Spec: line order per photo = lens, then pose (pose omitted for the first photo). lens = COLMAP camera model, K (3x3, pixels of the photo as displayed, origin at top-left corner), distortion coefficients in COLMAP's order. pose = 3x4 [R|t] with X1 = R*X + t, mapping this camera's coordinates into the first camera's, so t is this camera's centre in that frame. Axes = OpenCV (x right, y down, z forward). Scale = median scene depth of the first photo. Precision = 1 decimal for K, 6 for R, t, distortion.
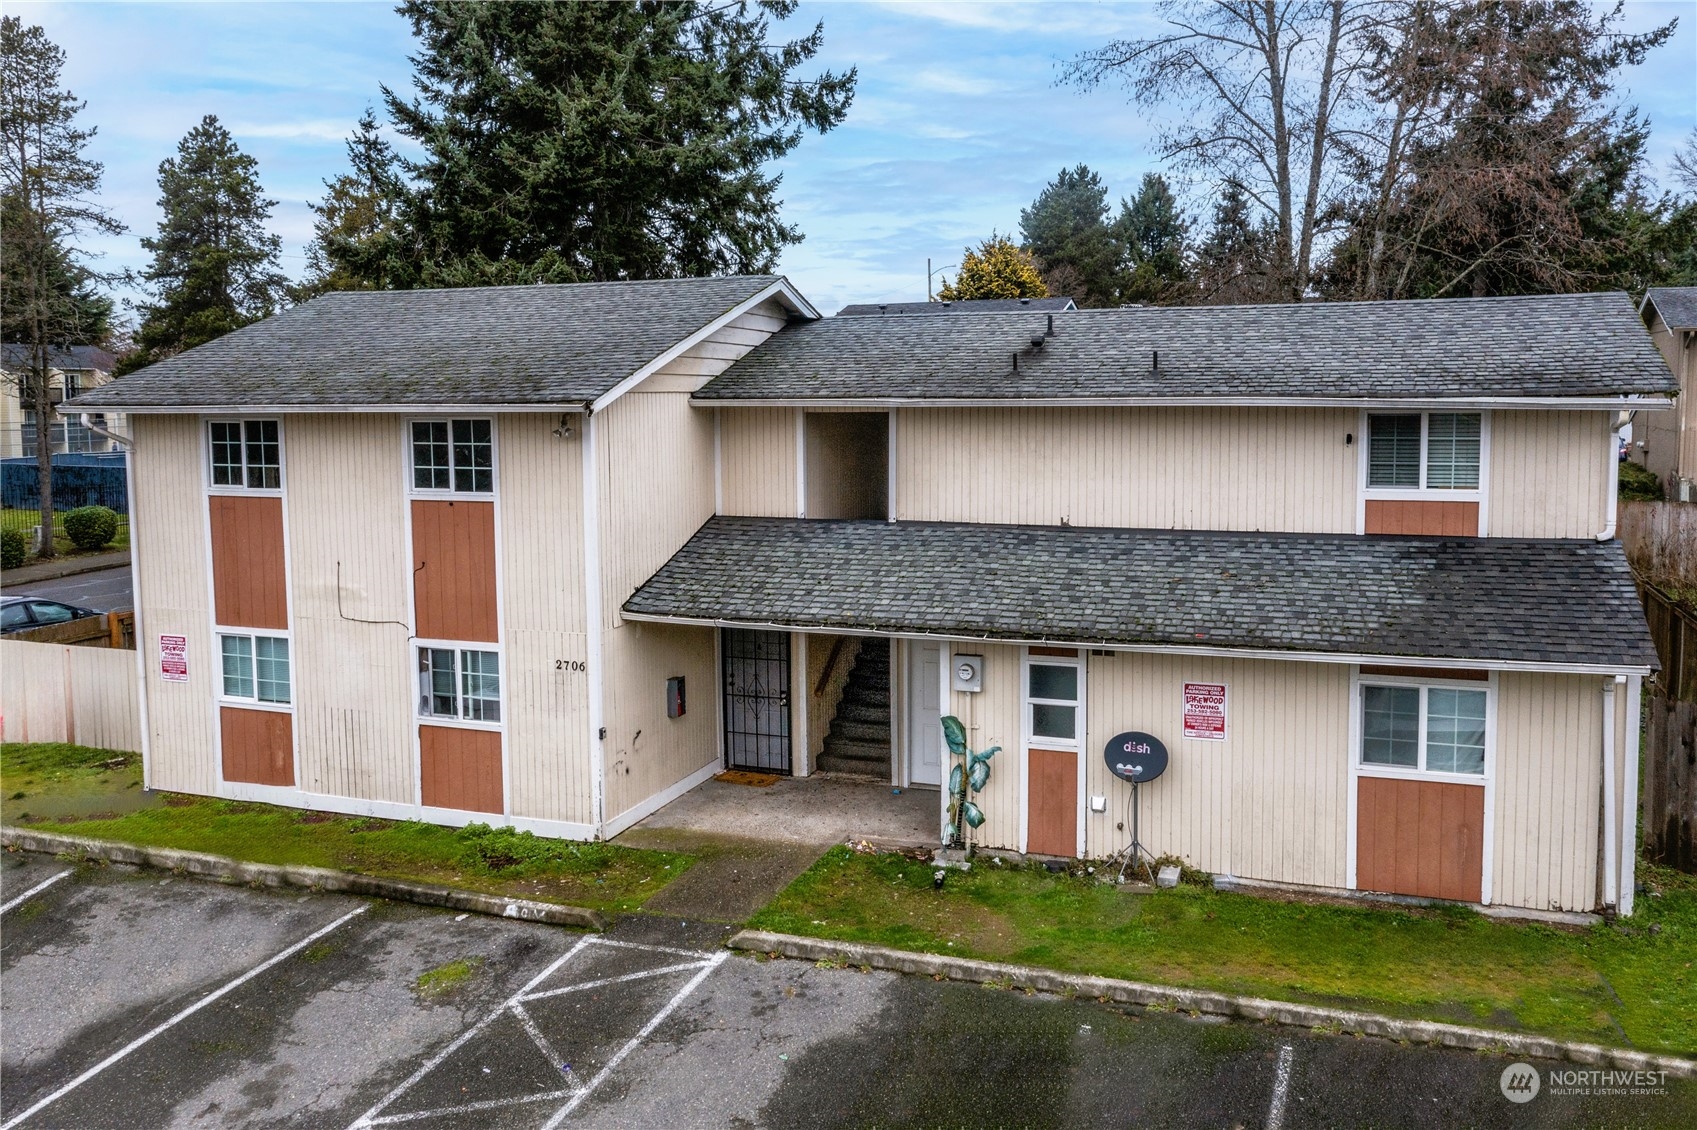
lens RADIAL K [[1392.4, 0, 846.0], [0, 1392.4, 524.5], [0, 0, 1]] dist [-0.002591, -0.000784]
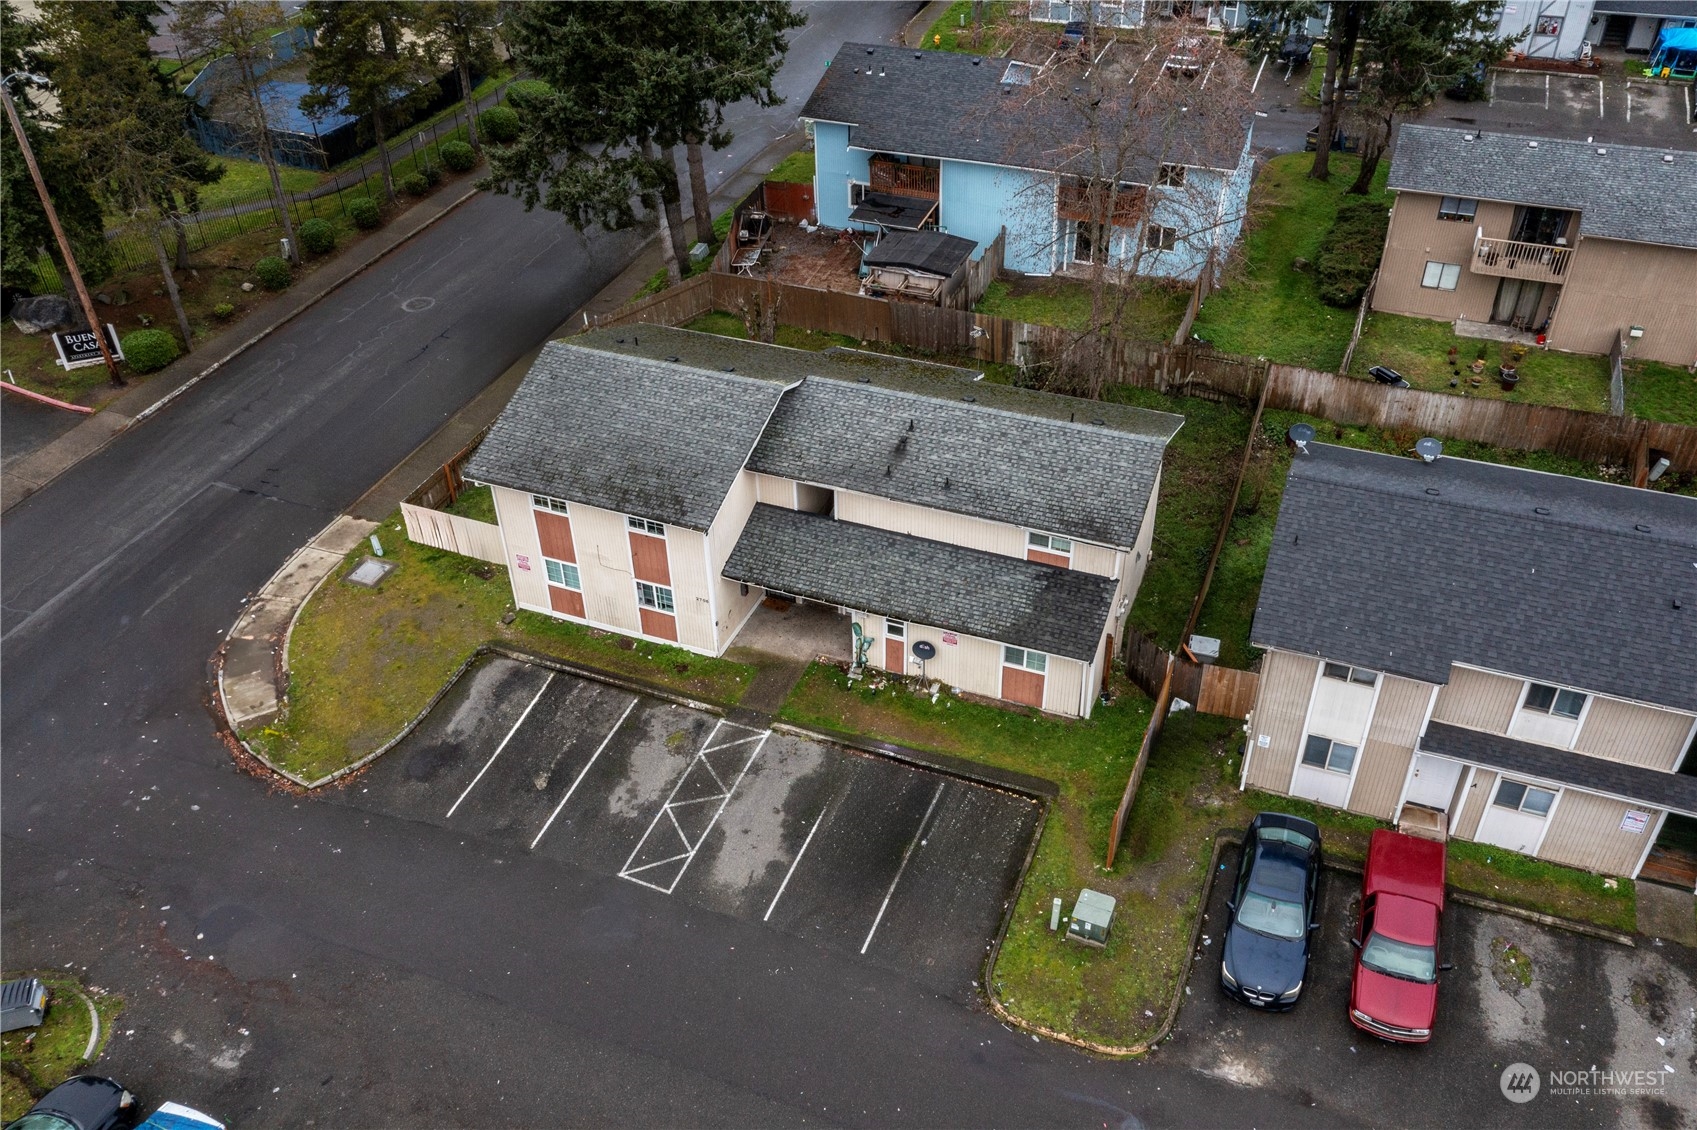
lens RADIAL K [[1376.2, 0, 847.8], [0, 1376.2, 595.7], [0, 0, 1]] dist [0.001208, 0.005745]
pose [[0.999643, 0.006442, -0.025930, 0.127135], [0.008442, 0.844624, 0.535293, -1.254441], [0.025349, -0.535321, 0.844268, -1.086590]]
